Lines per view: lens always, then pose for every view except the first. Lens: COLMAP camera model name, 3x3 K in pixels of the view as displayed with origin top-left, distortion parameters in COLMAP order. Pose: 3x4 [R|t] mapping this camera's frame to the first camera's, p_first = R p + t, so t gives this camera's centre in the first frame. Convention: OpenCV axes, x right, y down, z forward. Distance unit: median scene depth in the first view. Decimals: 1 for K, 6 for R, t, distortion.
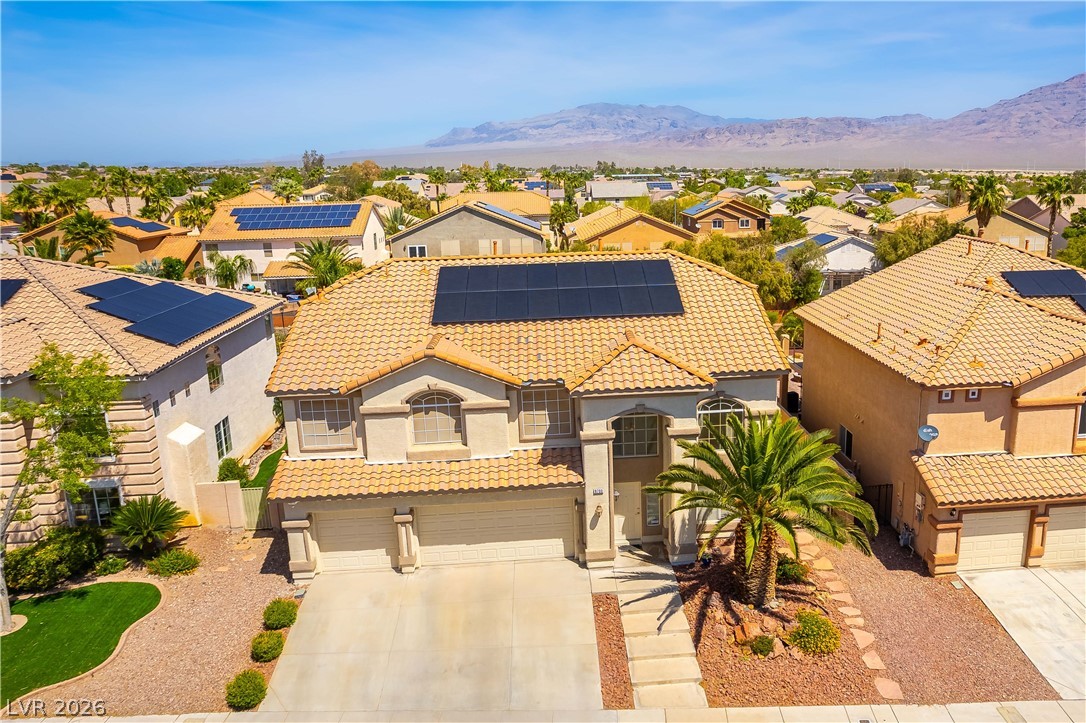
lens RADIAL K [[856.5, 0, 651.6], [0, 856.5, 360.9], [0, 0, 1]] dist [-0.072795, 0.082182]
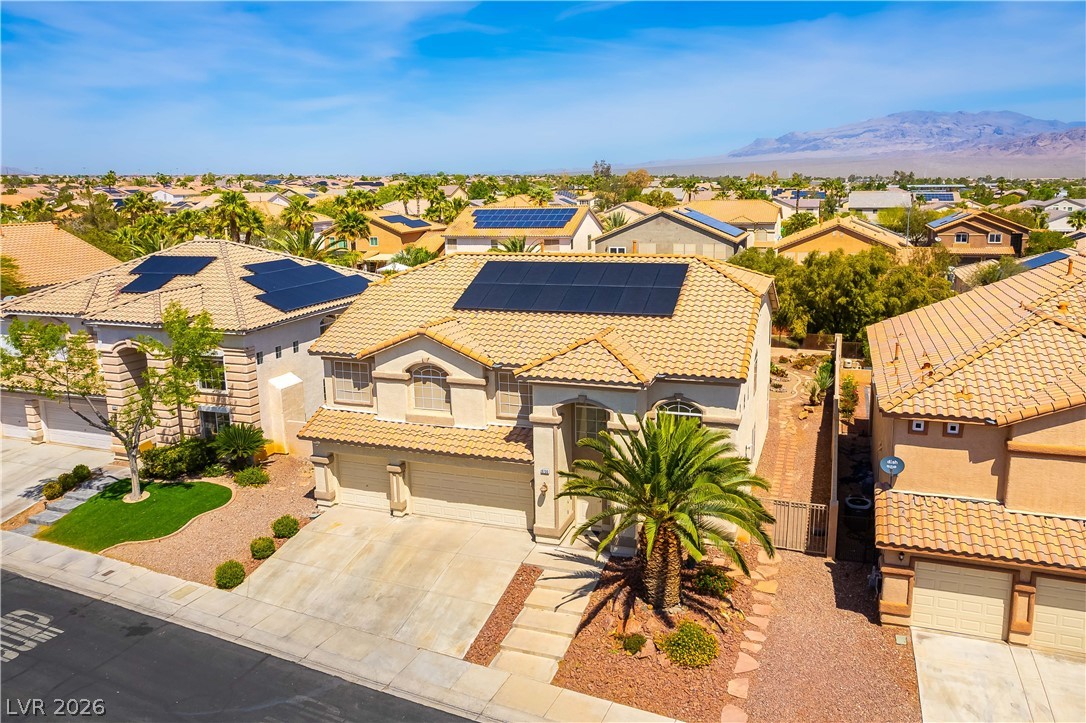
lens RADIAL K [[835.5, 0, 541.4], [0, 835.5, 323.5], [0, 0, 1]] dist [-0.066468, 0.076188]
pose [[0.891651, 0.075610, -0.446365, 0.378817], [-0.097241, 0.994929, -0.025715, -0.005954], [0.442157, 0.066334, 0.894481, 0.039938]]
